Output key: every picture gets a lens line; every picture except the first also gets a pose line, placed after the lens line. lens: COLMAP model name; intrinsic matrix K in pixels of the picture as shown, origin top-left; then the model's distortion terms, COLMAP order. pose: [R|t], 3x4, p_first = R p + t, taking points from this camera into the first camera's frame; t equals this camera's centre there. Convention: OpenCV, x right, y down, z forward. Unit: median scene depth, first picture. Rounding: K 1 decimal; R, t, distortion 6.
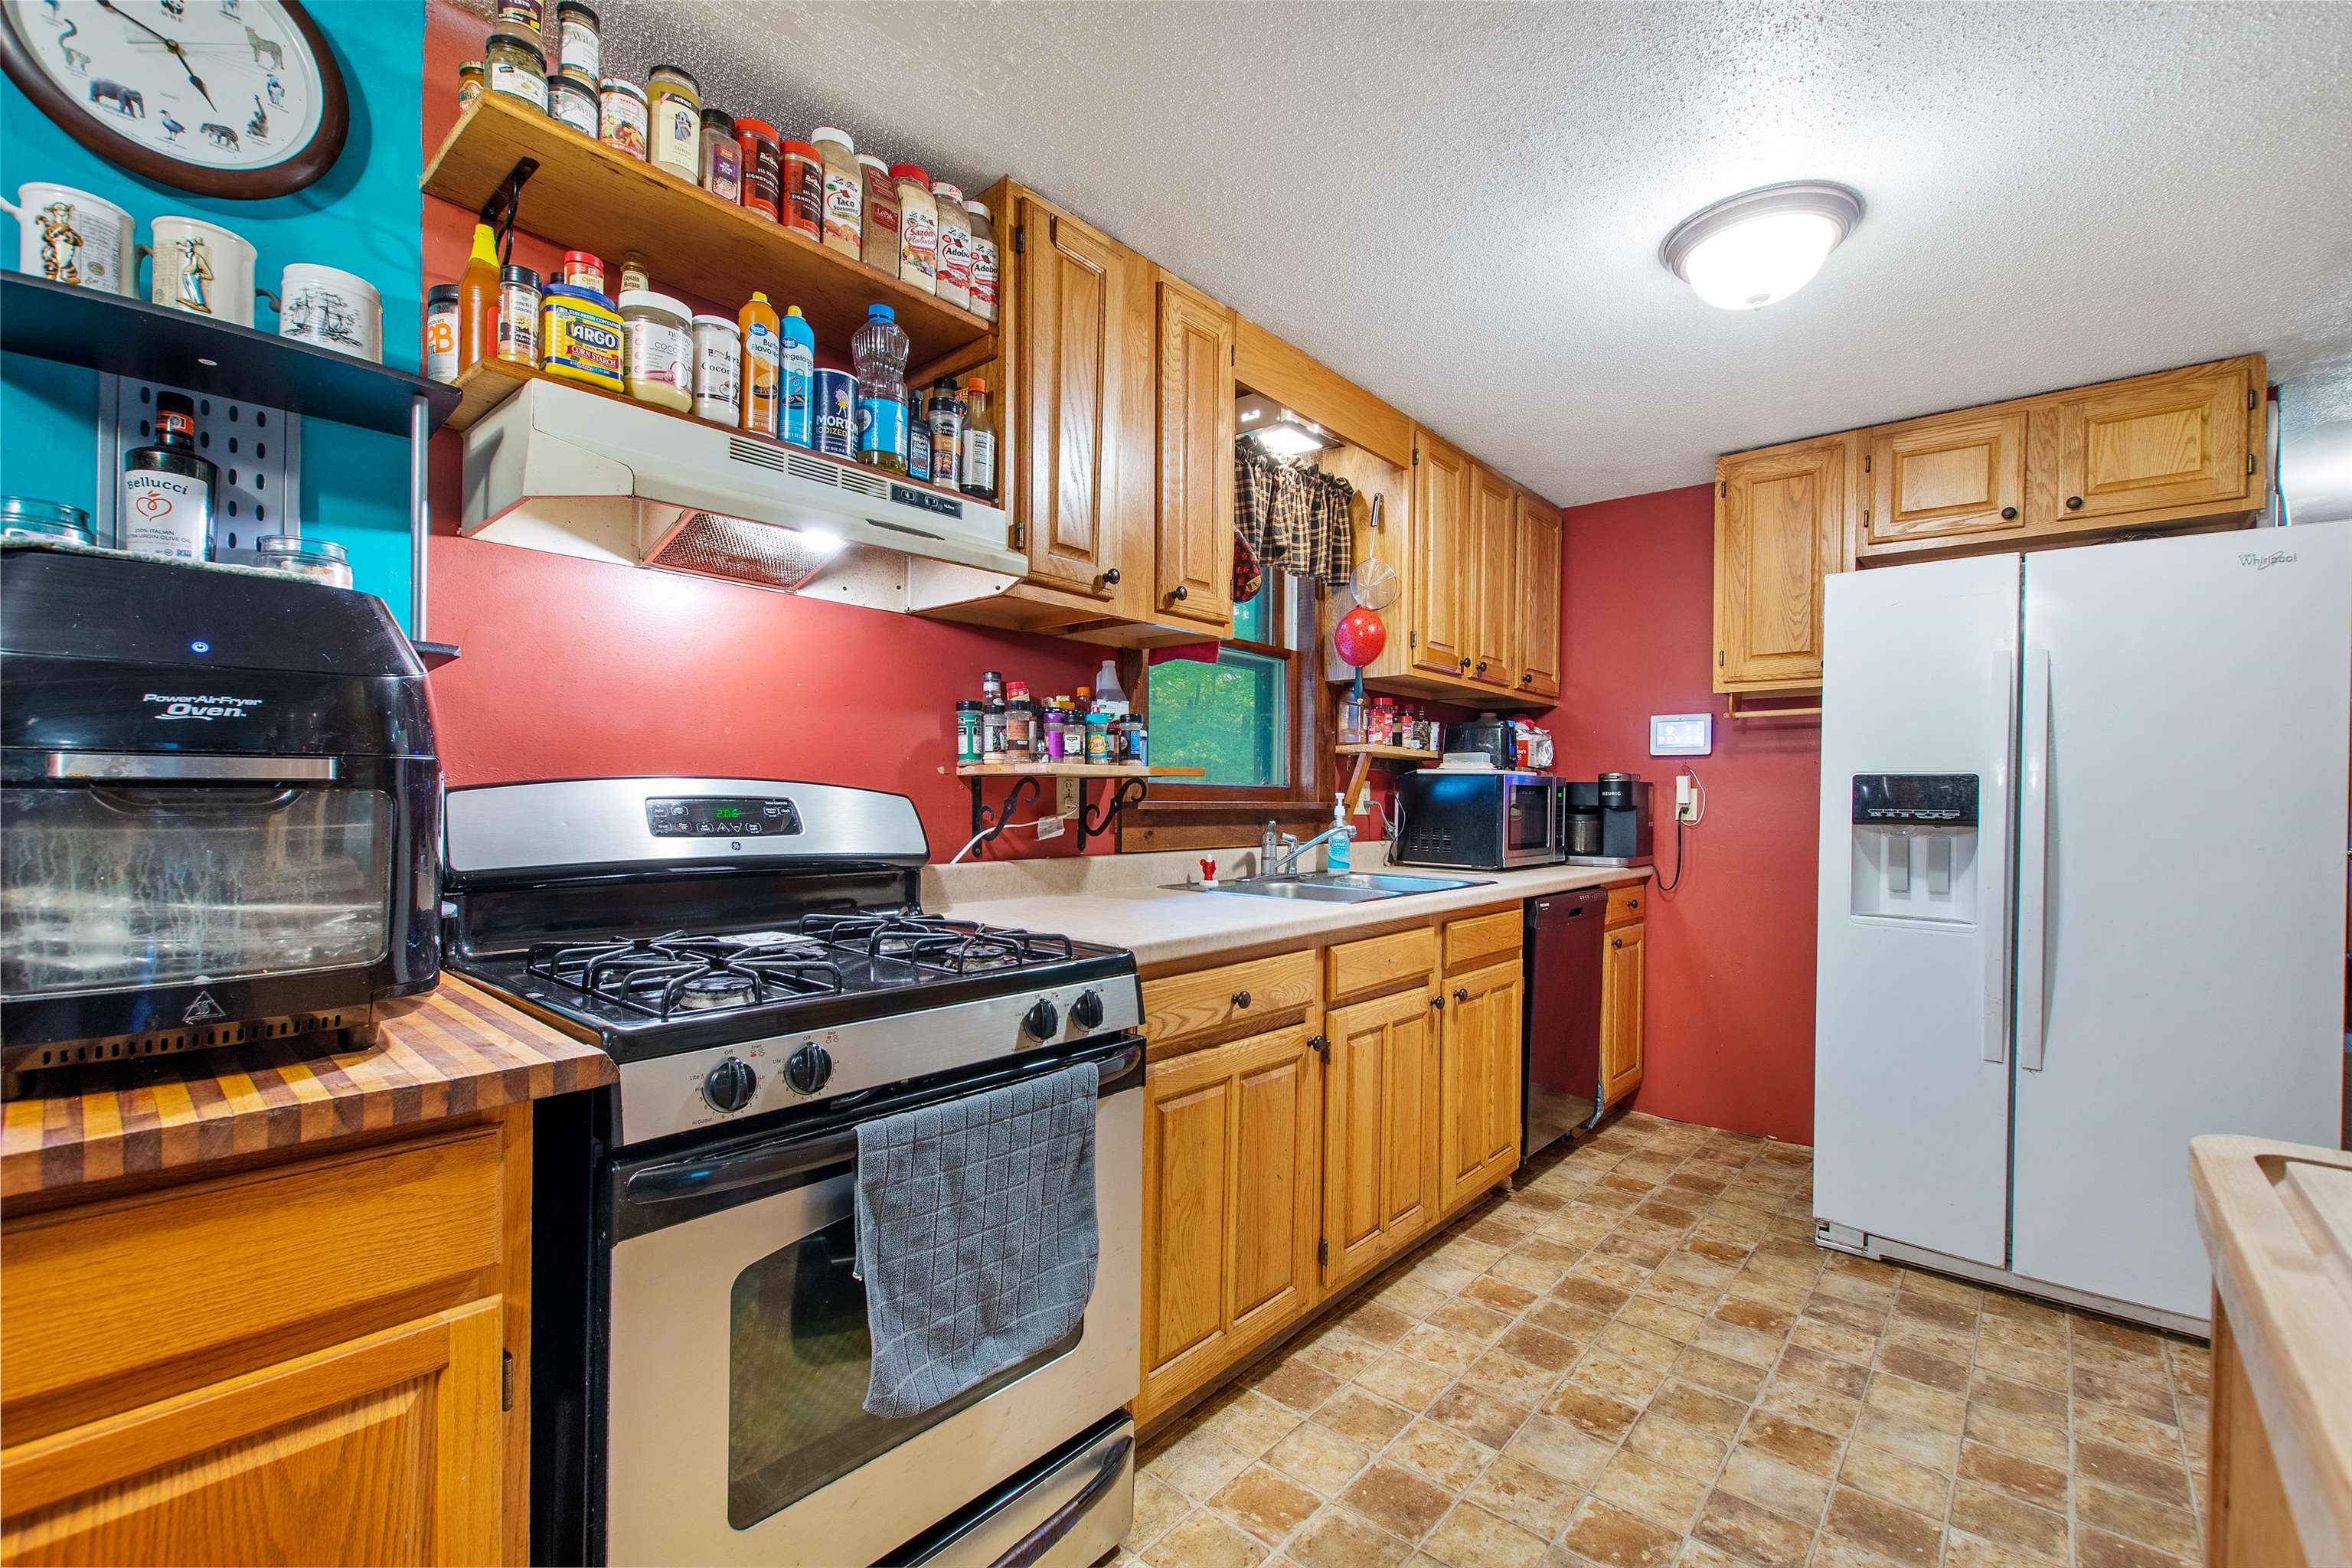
lens RADIAL K [[1003.6, 0, 1170.3], [0, 1003.6, 800.3], [0, 0, 1]] dist [0.000309, -0.001199]
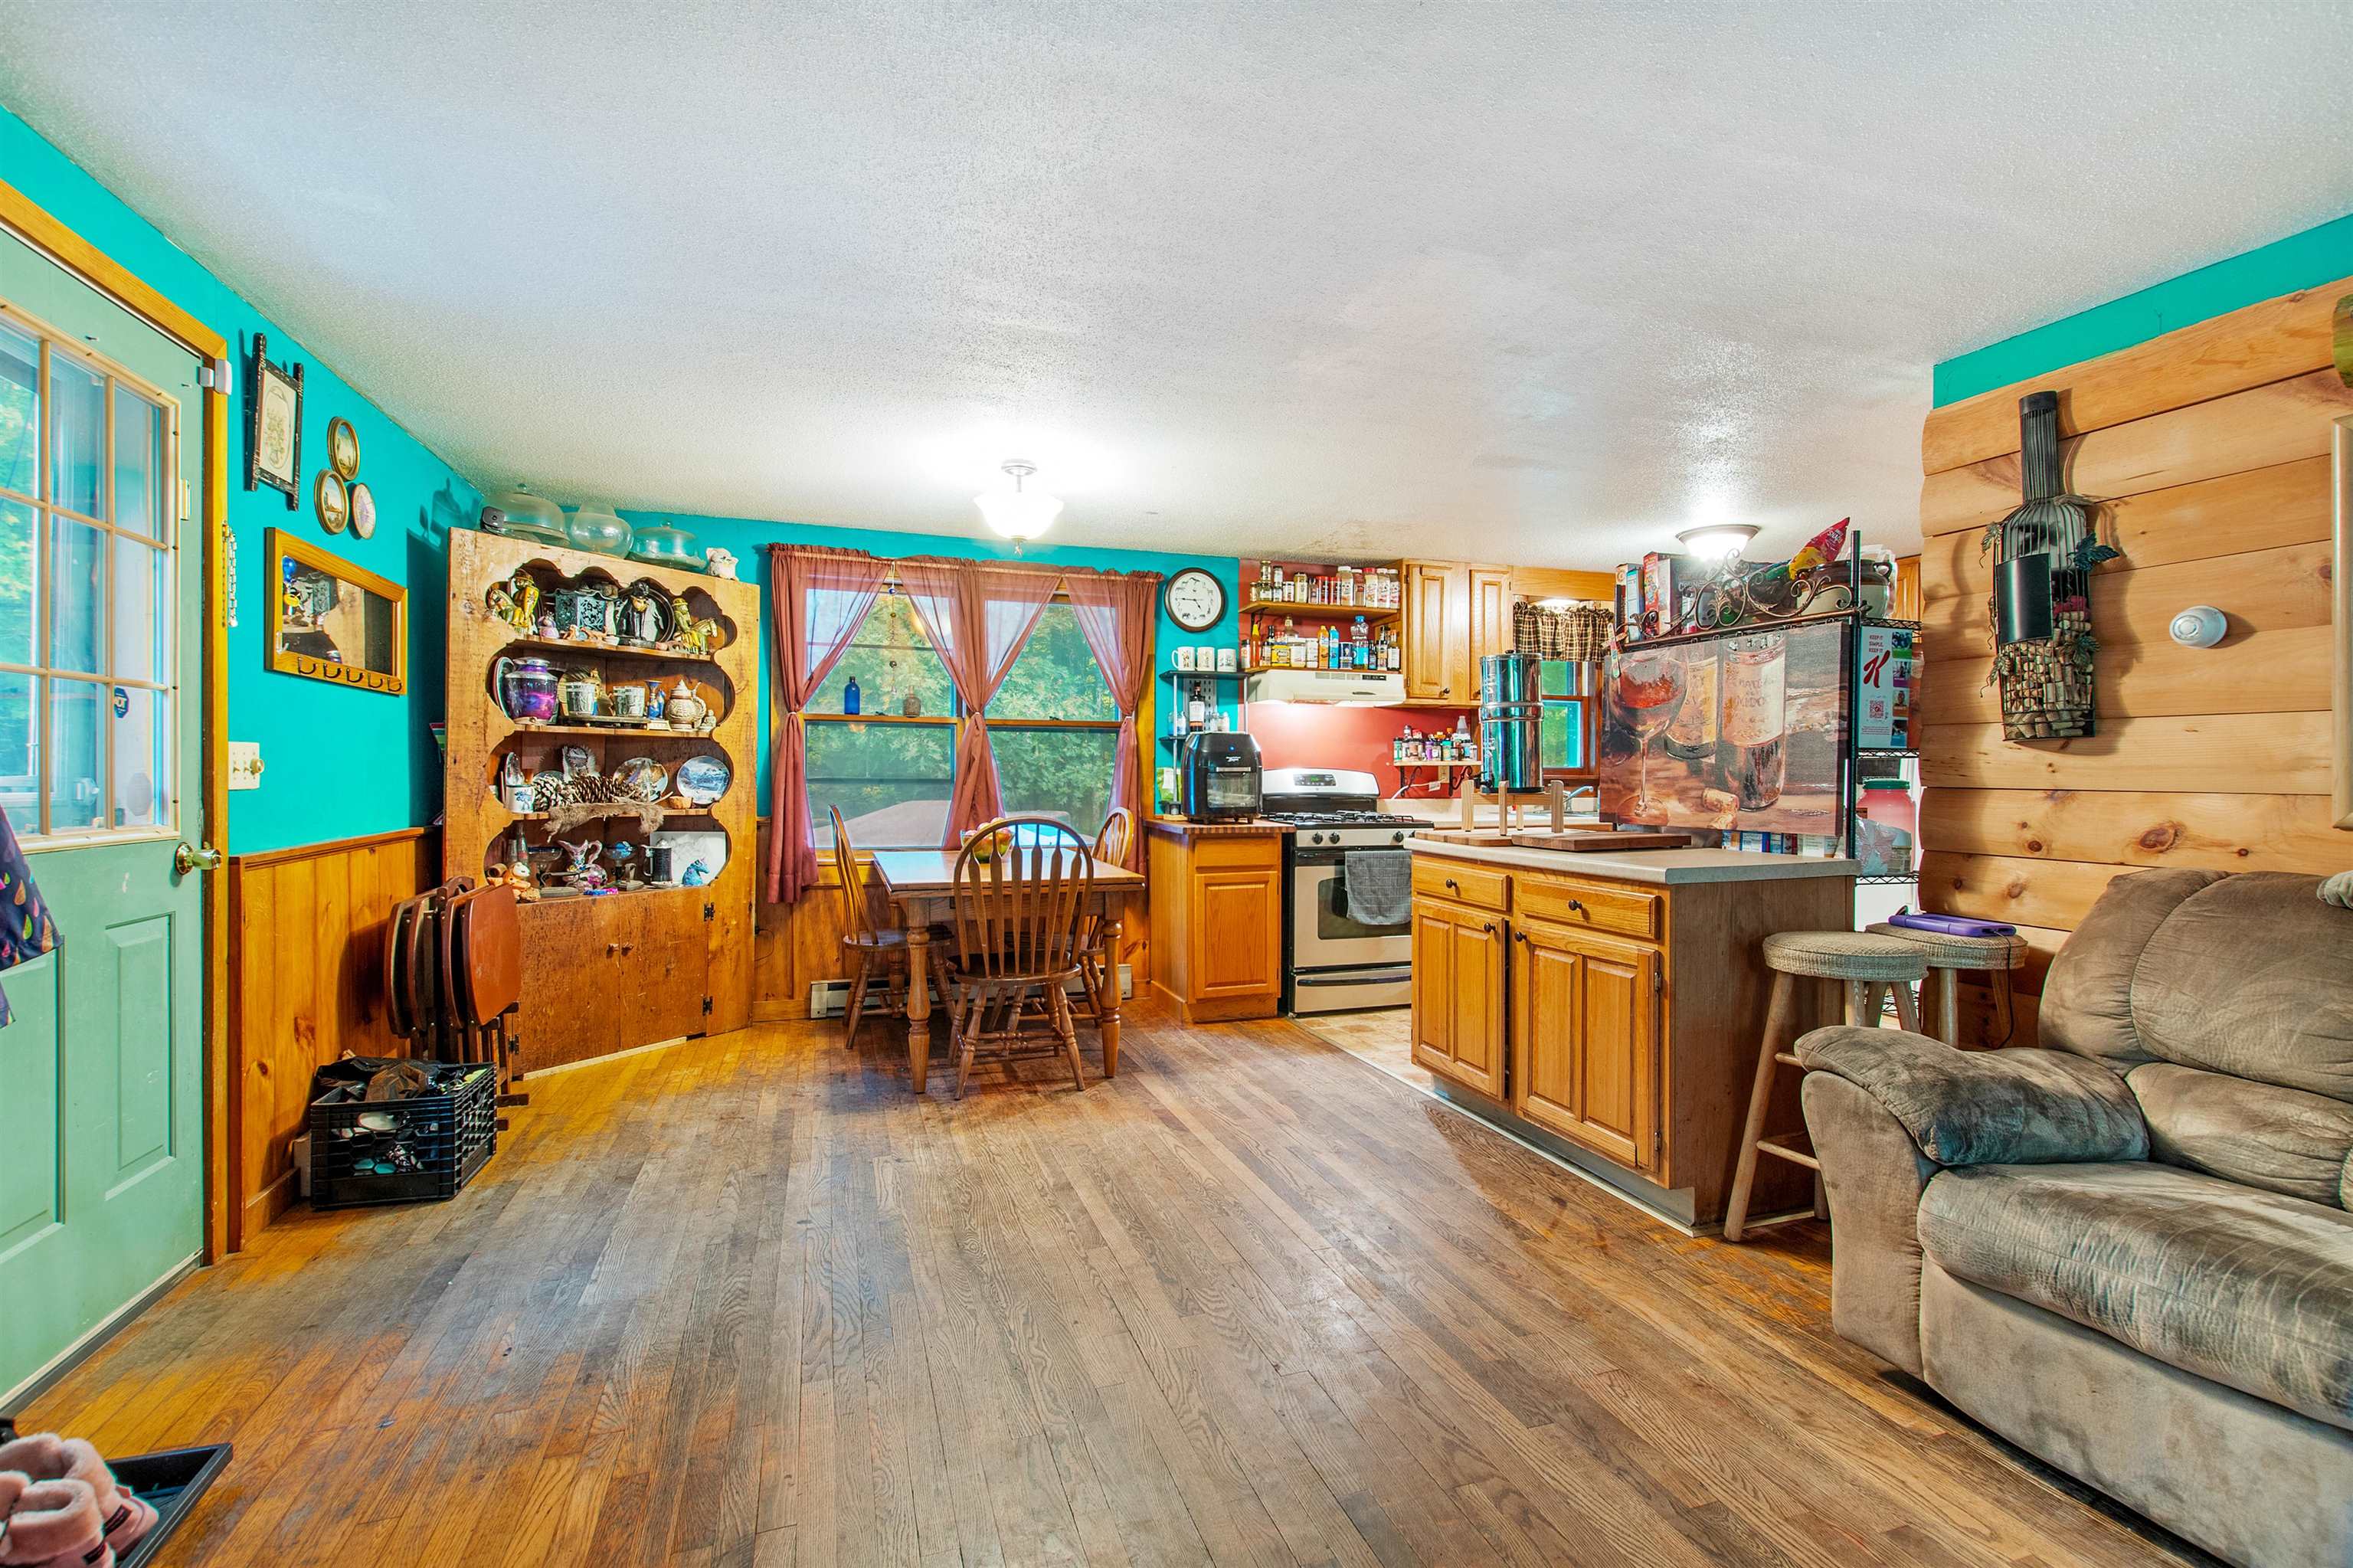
lens RADIAL K [[1049.1, 0, 1176.5], [0, 1049.1, 784.0], [0, 0, 1]] dist [0.000867, -0.000160]
pose [[0.863107, -0.003117, -0.505012, 0.676951], [0.005067, 0.999984, 0.002488, 0.012892], [0.504996, -0.004706, 0.863109, -1.643819]]
